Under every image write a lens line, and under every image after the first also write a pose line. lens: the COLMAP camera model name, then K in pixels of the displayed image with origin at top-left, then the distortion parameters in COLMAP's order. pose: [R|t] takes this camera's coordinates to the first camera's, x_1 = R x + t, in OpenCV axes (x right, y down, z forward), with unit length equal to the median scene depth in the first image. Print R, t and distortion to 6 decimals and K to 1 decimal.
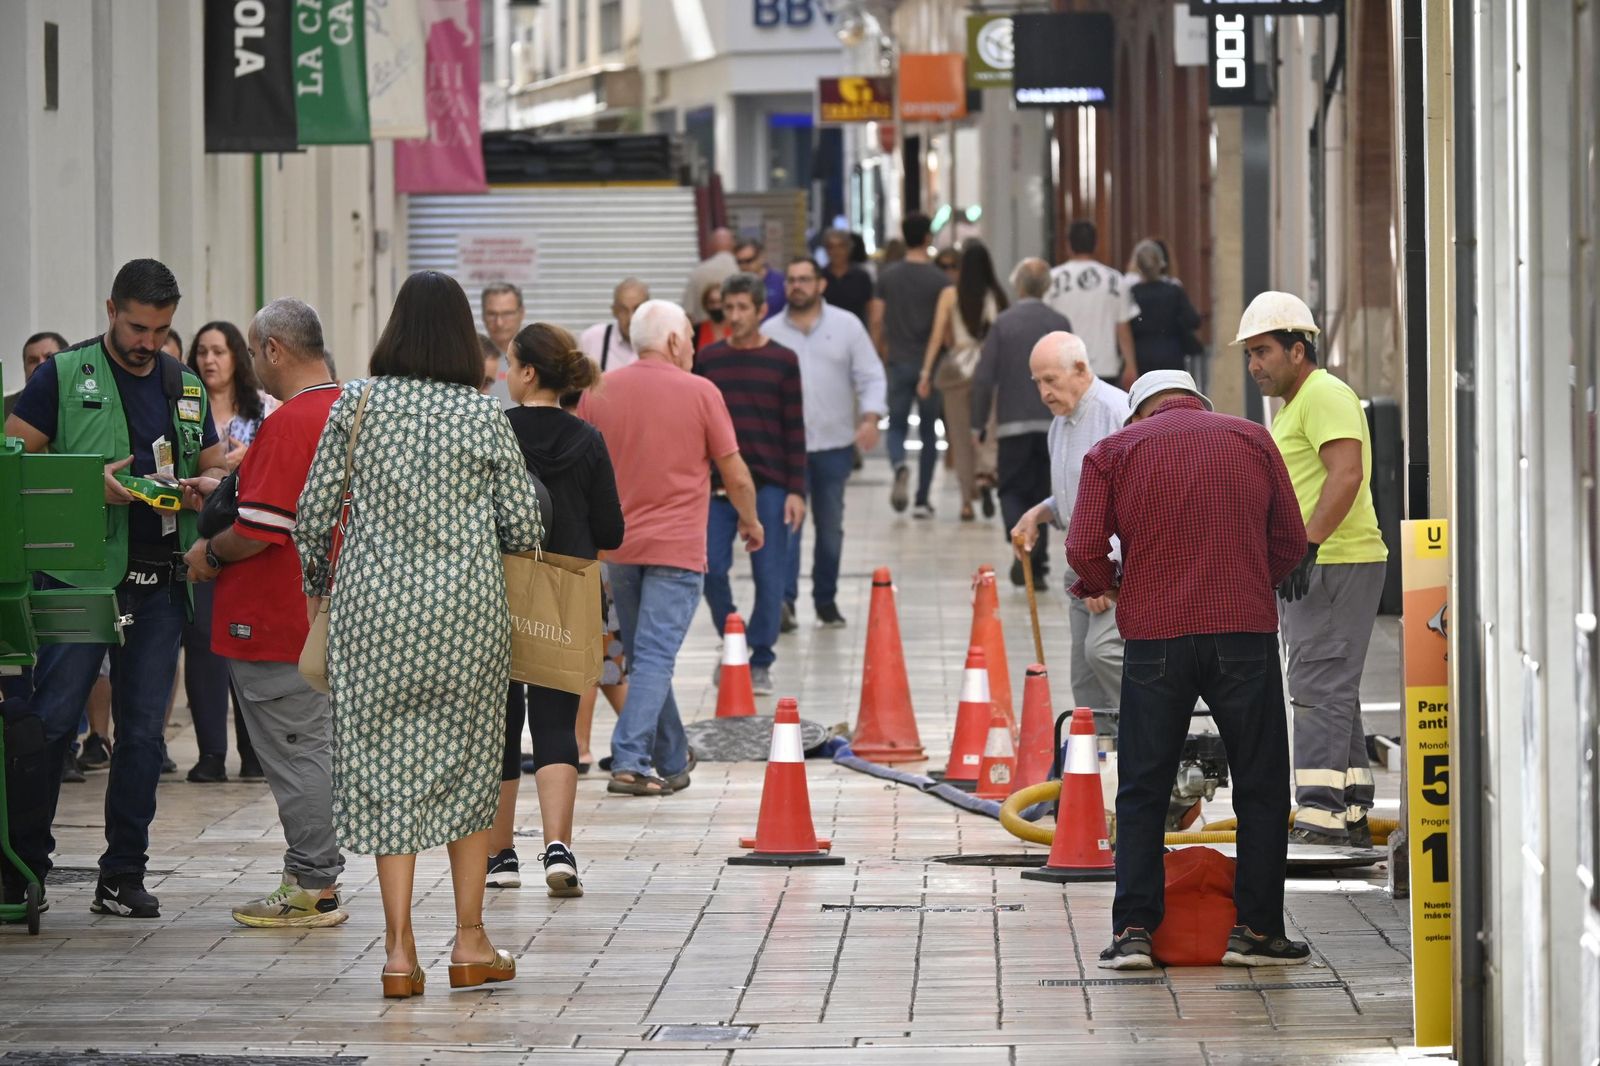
lens RADIAL K [[5172.9, 0, 800.0], [0, 5172.9, 533.0], [0, 0, 1]] dist [-0.026164, 1.601294]
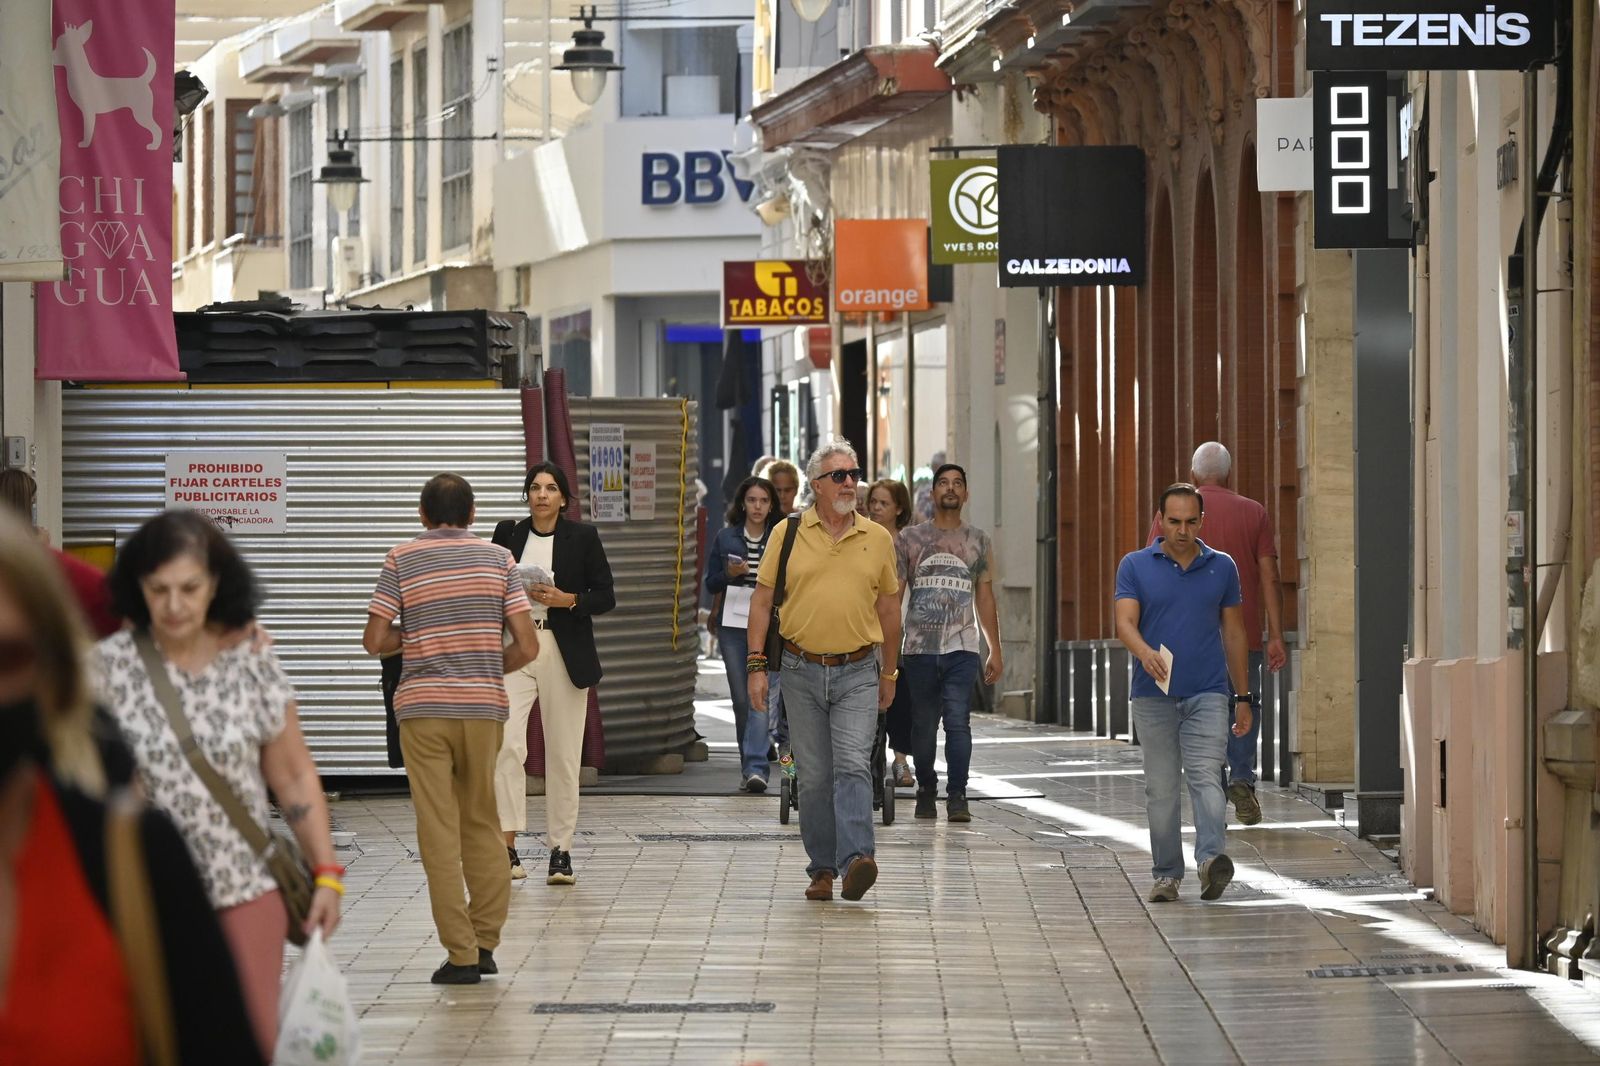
lens RADIAL K [[5172.9, 0, 800.0], [0, 5172.9, 533.0], [0, 0, 1]] dist [-0.026164, 1.601294]
pose [[0.999945, 0.006661, 0.008146, 0.009090], [-0.006153, 0.998124, -0.060912, -0.007156], [-0.008537, 0.060858, 0.998110, 0.306527]]
